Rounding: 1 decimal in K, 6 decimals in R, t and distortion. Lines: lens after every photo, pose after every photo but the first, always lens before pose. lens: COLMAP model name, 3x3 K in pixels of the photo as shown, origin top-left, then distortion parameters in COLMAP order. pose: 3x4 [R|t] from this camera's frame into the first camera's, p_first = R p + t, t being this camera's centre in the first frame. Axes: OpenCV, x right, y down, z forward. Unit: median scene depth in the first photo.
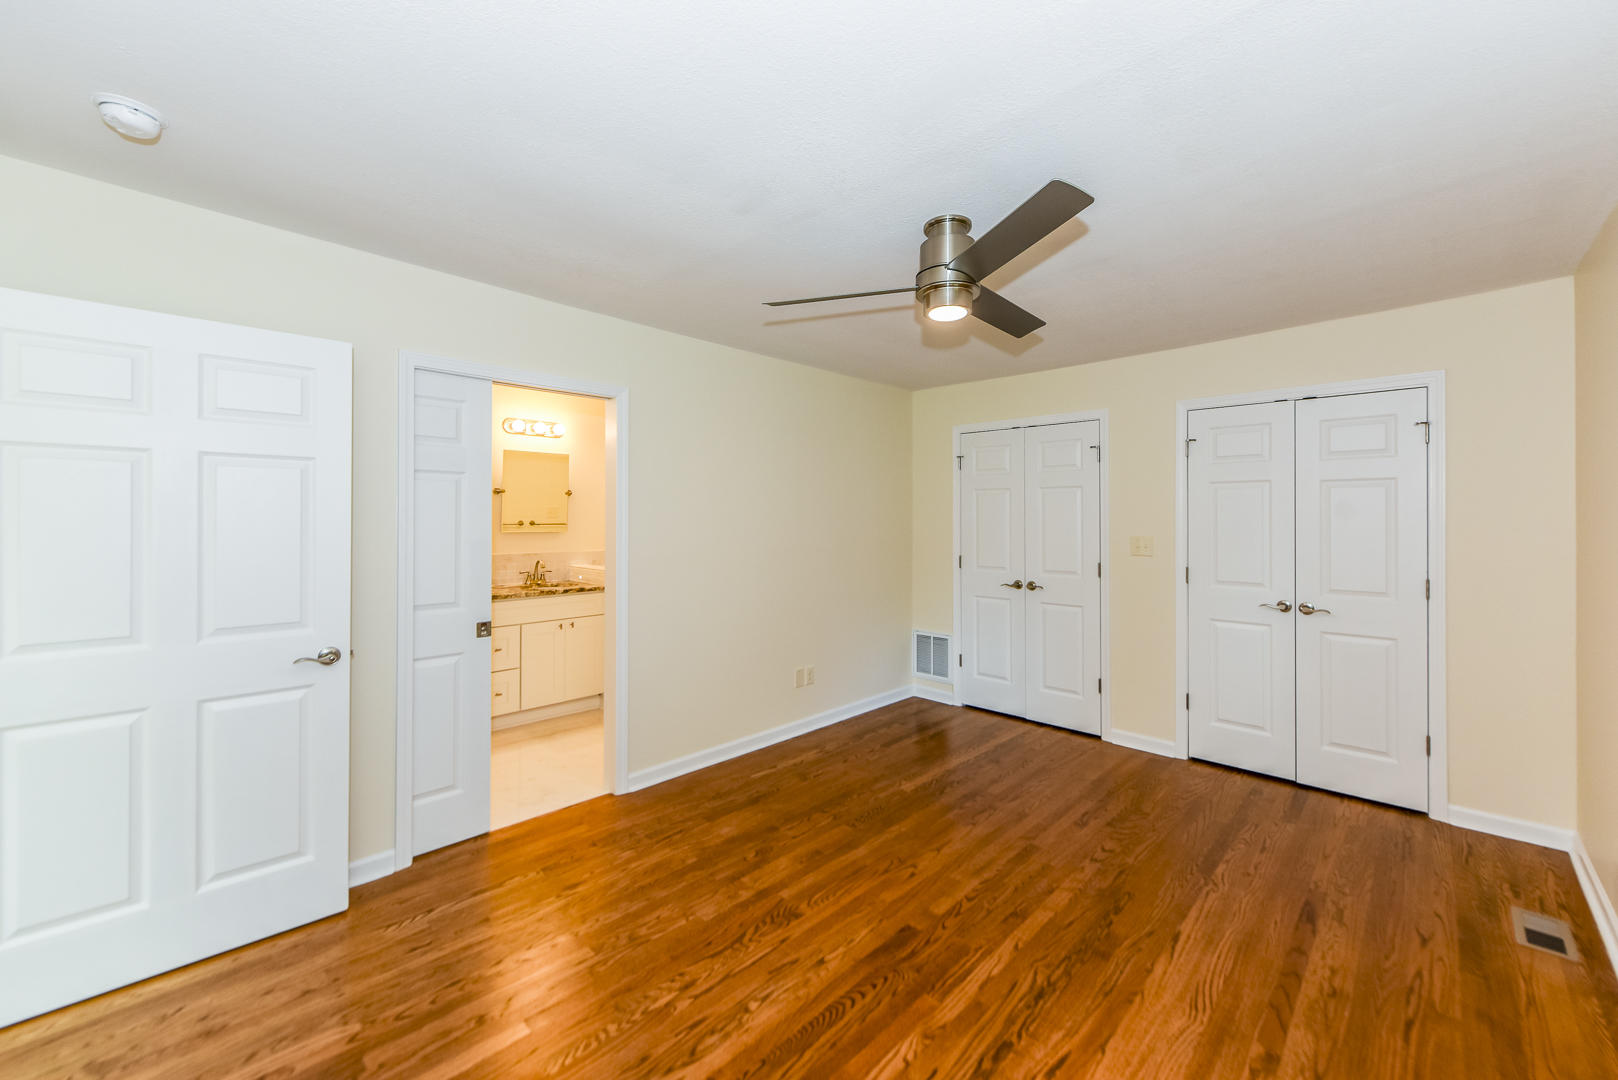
lens RADIAL K [[641.8, 0, 808.7], [0, 641.8, 518.6], [0, 0, 1]] dist [-0.000420, -0.000280]
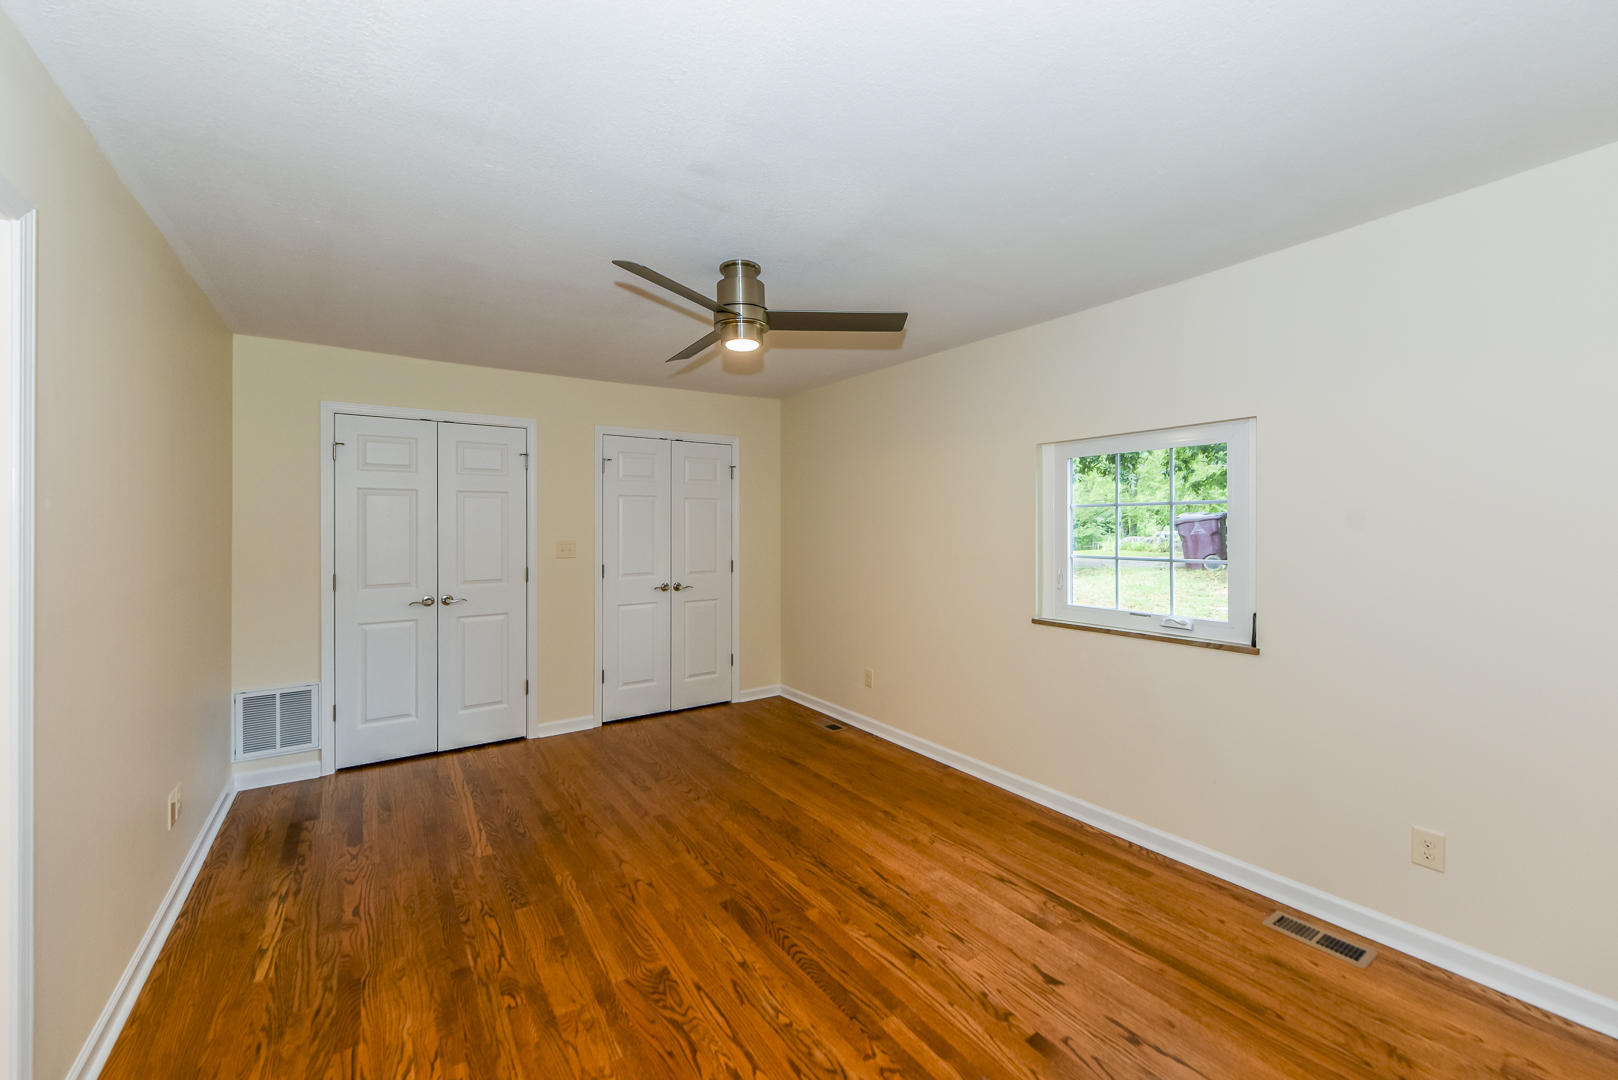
lens RADIAL K [[641.8, 0, 808.7], [0, 641.8, 518.6], [0, 0, 1]] dist [-0.000420, -0.000280]
pose [[0.196600, 0.003699, 0.980477, -0.743069], [0.006352, 0.999967, -0.005047, -0.008477], [-0.980463, 0.007220, 0.196570, 0.535673]]
